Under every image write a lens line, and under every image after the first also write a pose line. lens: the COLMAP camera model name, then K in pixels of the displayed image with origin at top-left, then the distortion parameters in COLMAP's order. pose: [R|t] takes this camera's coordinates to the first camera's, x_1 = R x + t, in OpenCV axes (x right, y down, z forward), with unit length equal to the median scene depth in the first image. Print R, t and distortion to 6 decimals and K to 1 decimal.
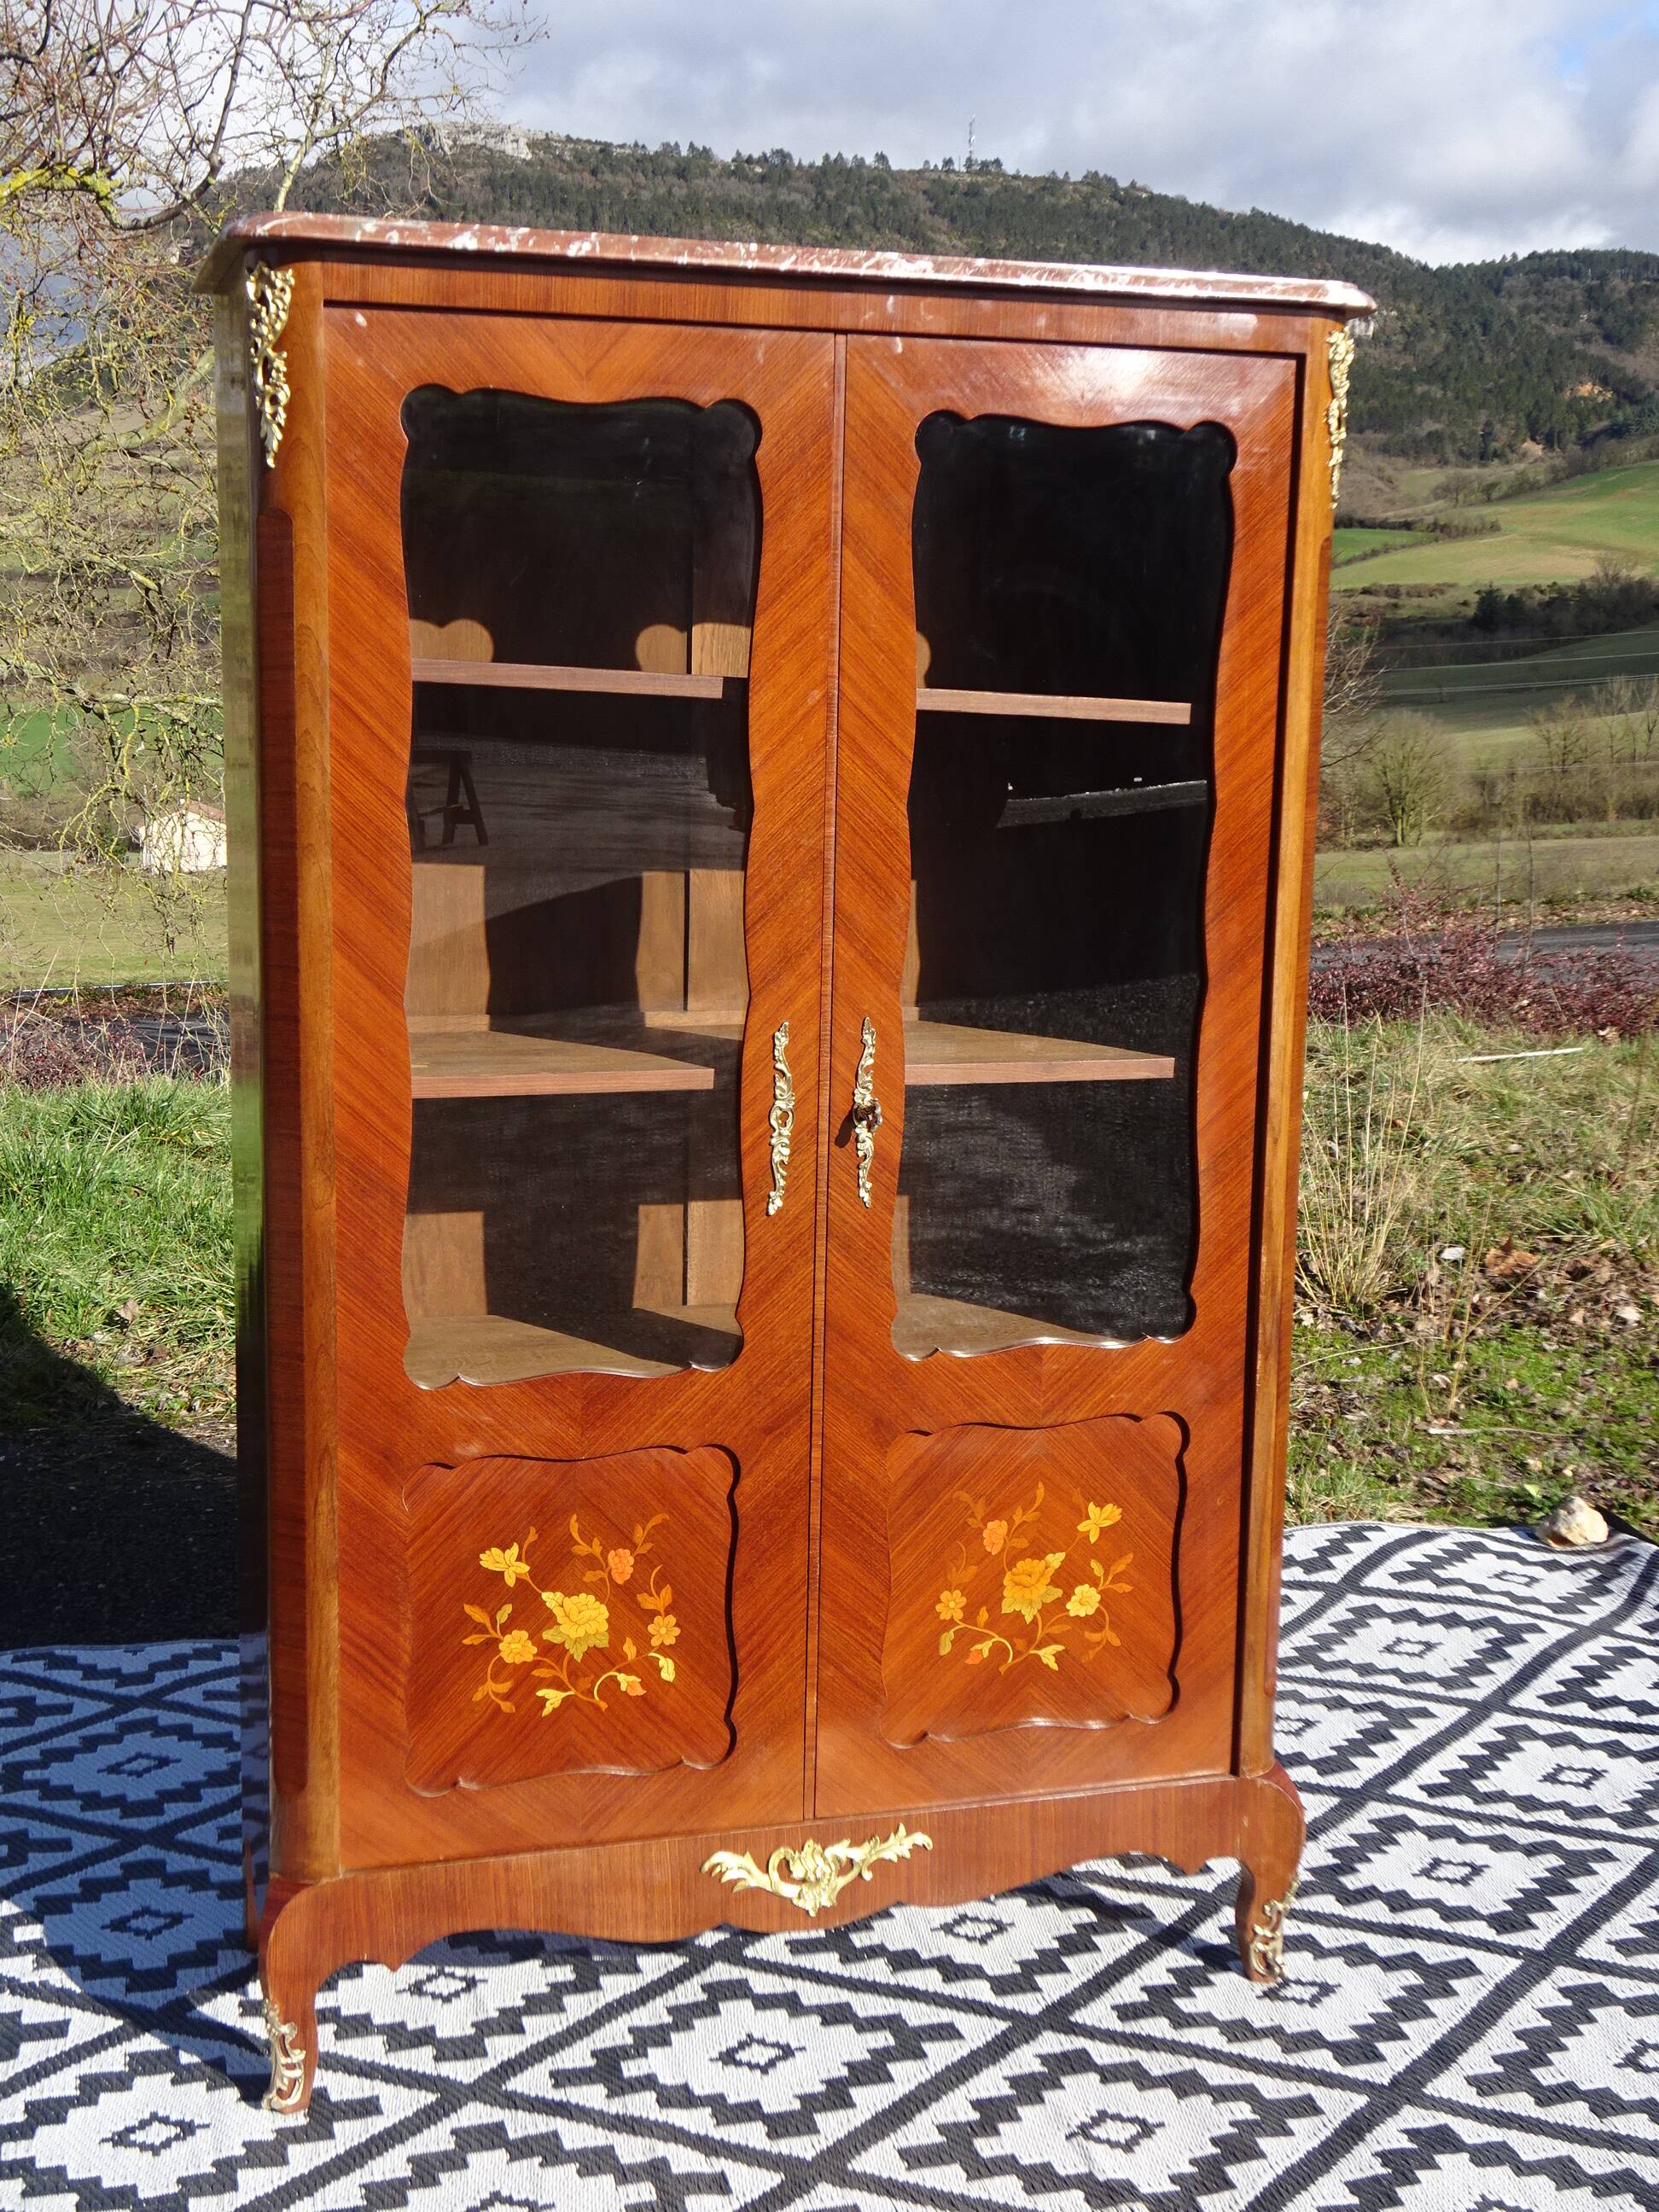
lens RADIAL K [[2701.5, 0, 829.5], [0, 2701.5, 1106.0], [0, 0, 1]] dist [0.016616, 0.060121]
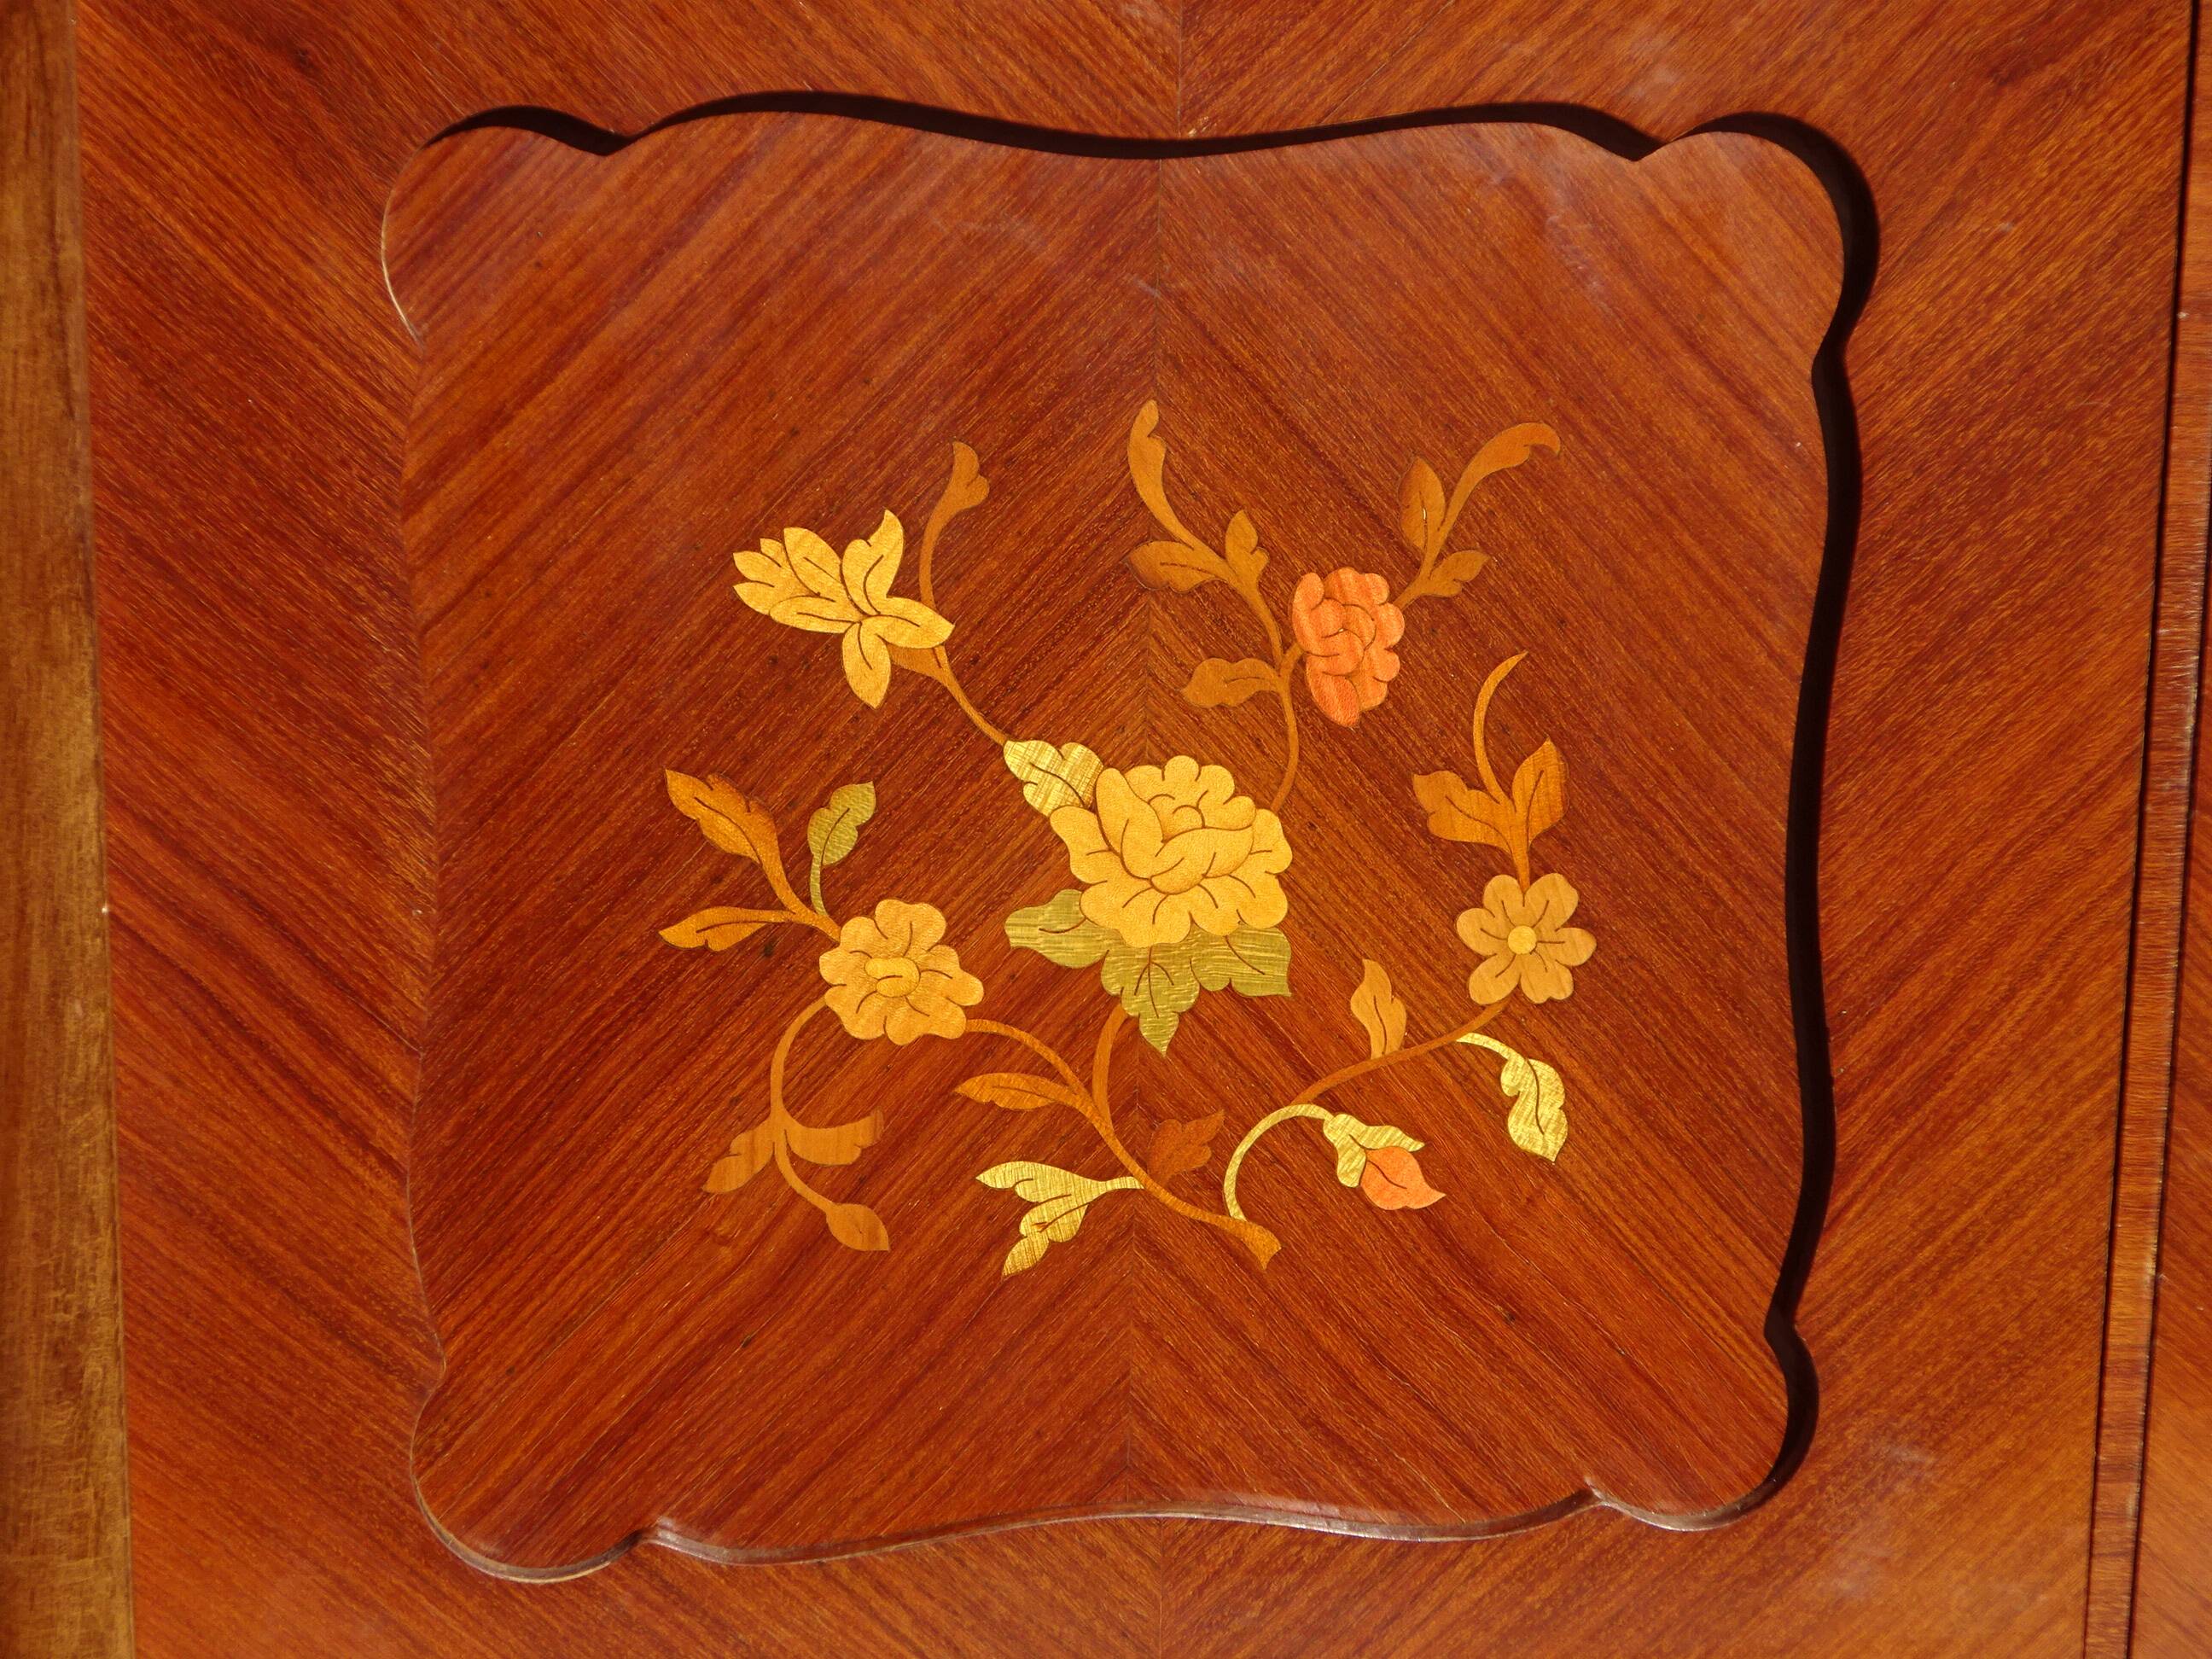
lens RADIAL K [[4088.3, 0, 1065.1], [0, 4088.3, 826.8], [0, 0, 1]] dist [-0.023753, 0.248463]
pose [[0.989816, 0.022997, -0.140482, -0.050805], [-0.015157, 0.998280, 0.056626, 0.163722], [0.141543, -0.053920, 0.988463, 0.639991]]
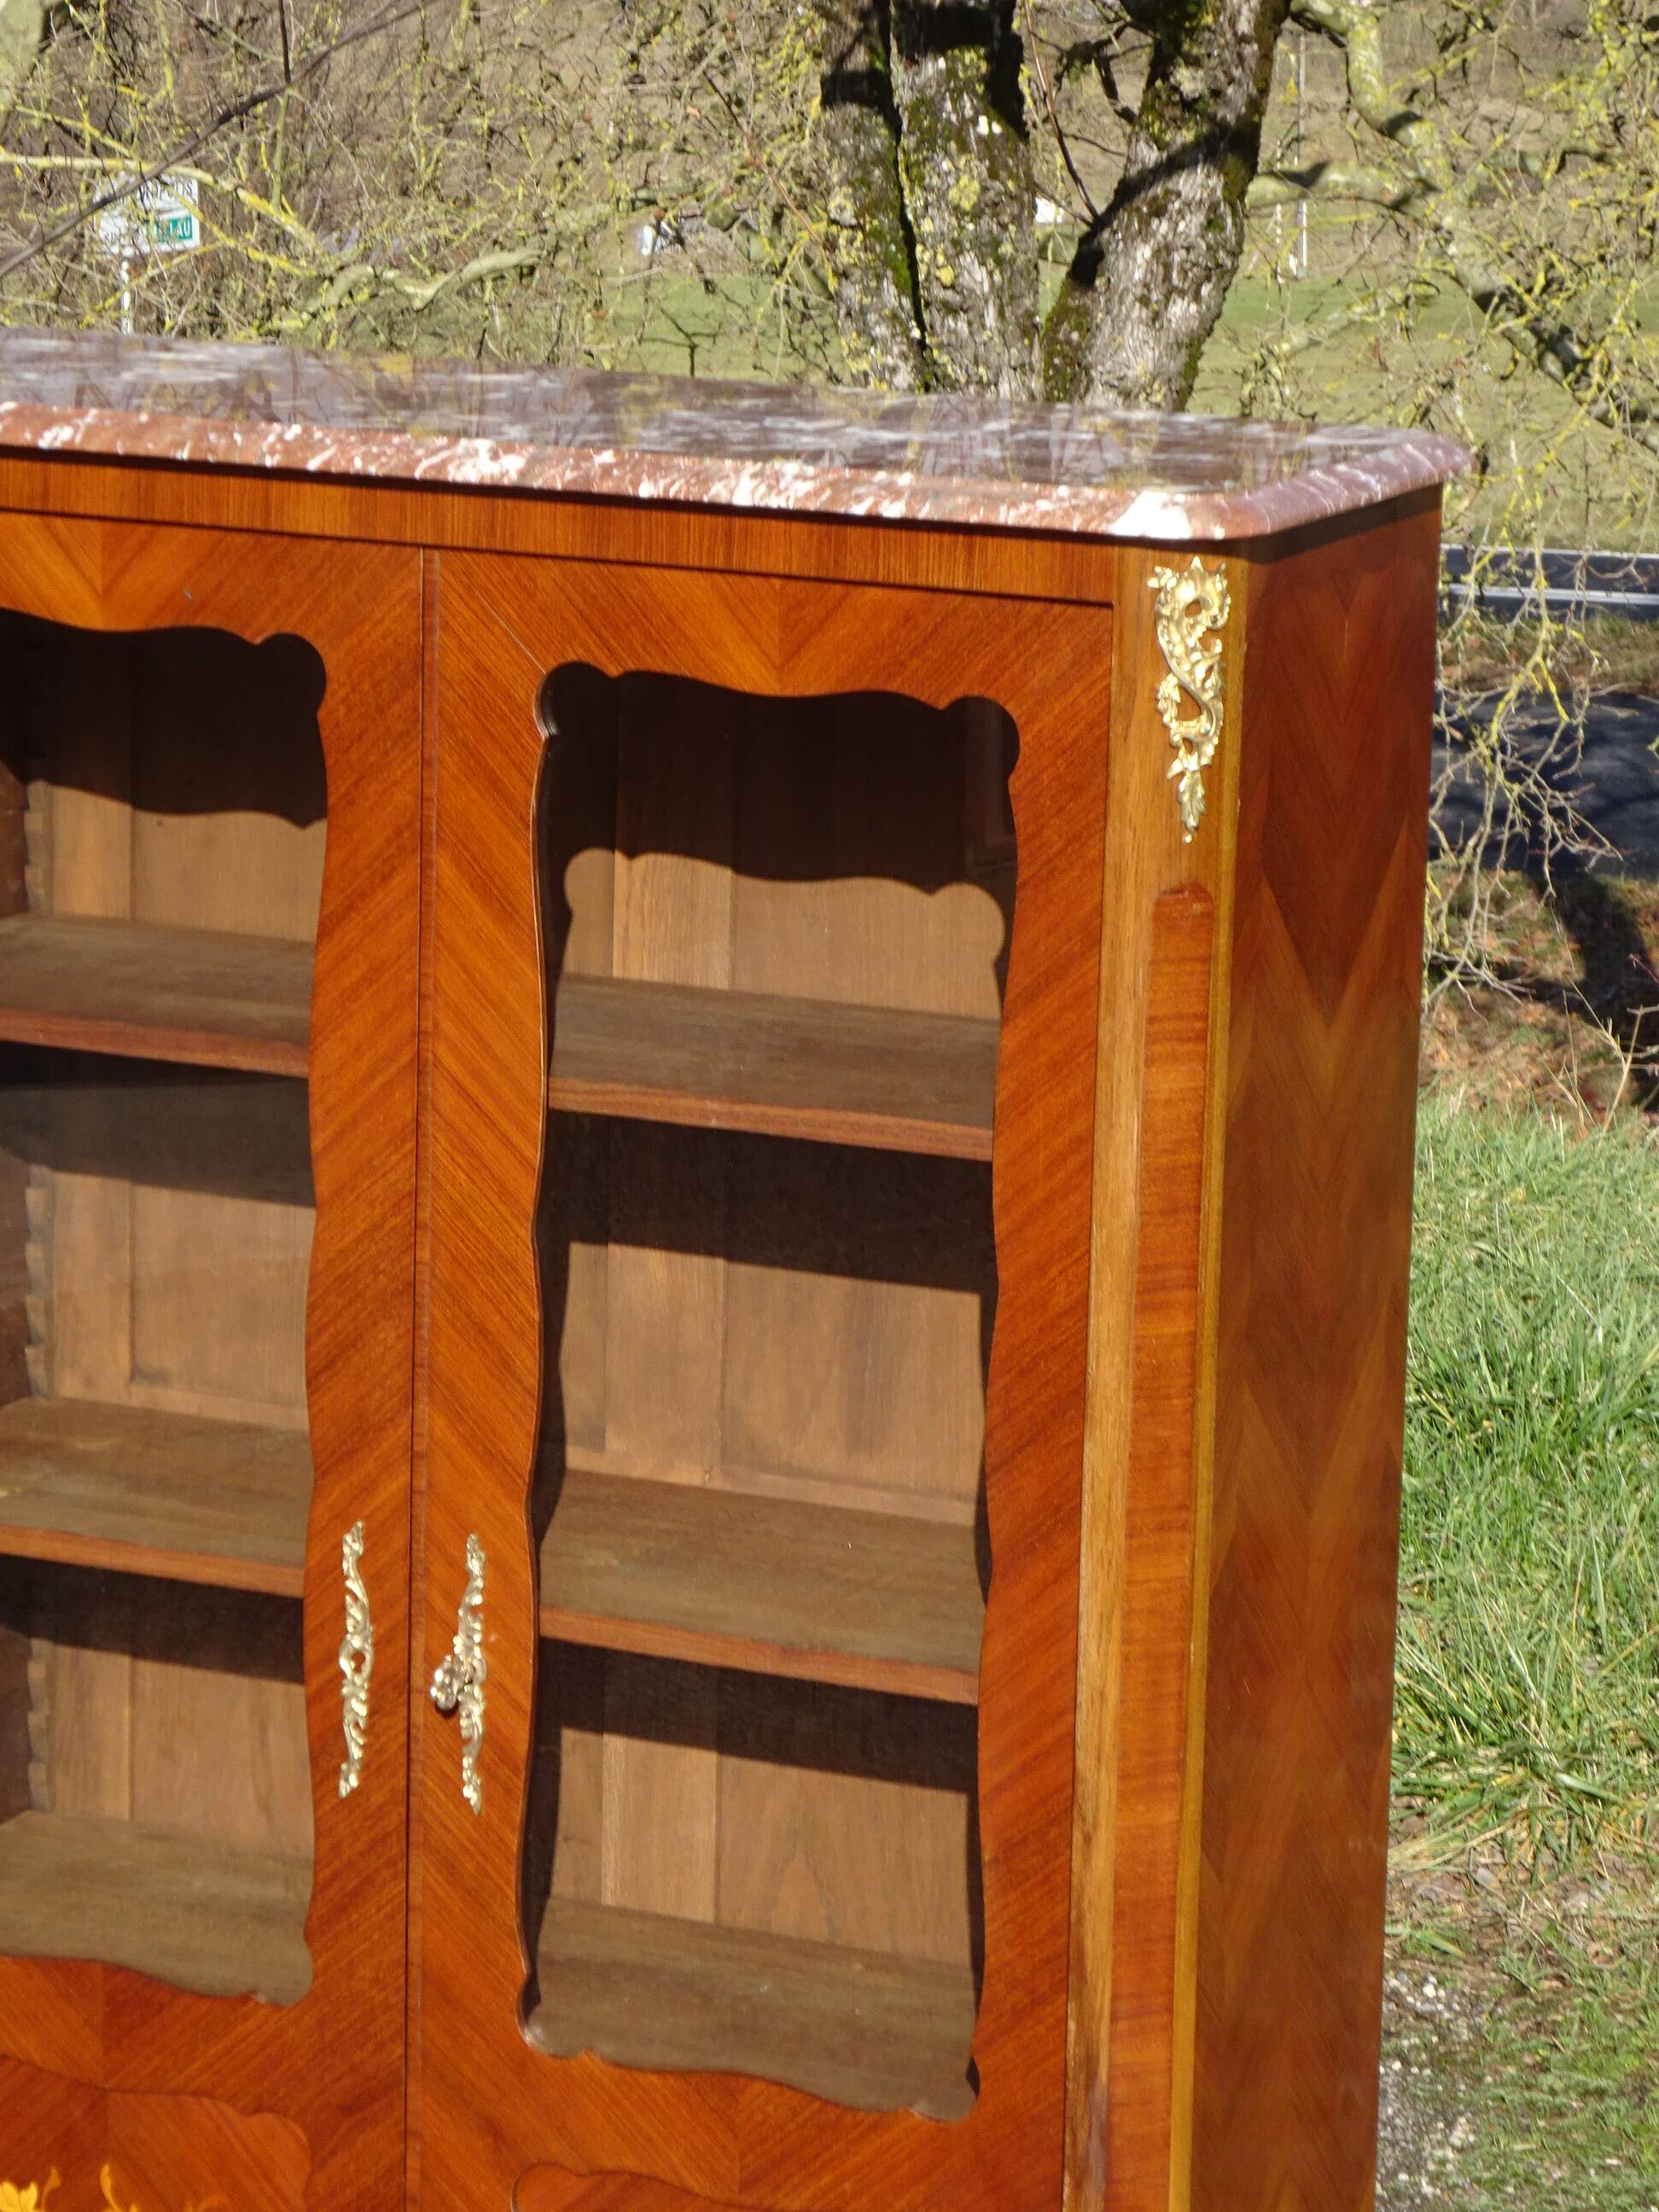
lens RADIAL K [[7480.8, 0, 829.5], [0, 7480.8, 1106.0], [0, 0, 1]] dist [0.004877, -0.461619]
pose [[0.742500, 0.137280, -0.655628, 1.238854], [-0.115959, 0.990339, 0.076040, -0.279882], [0.659732, 0.019567, 0.751246, -0.320896]]
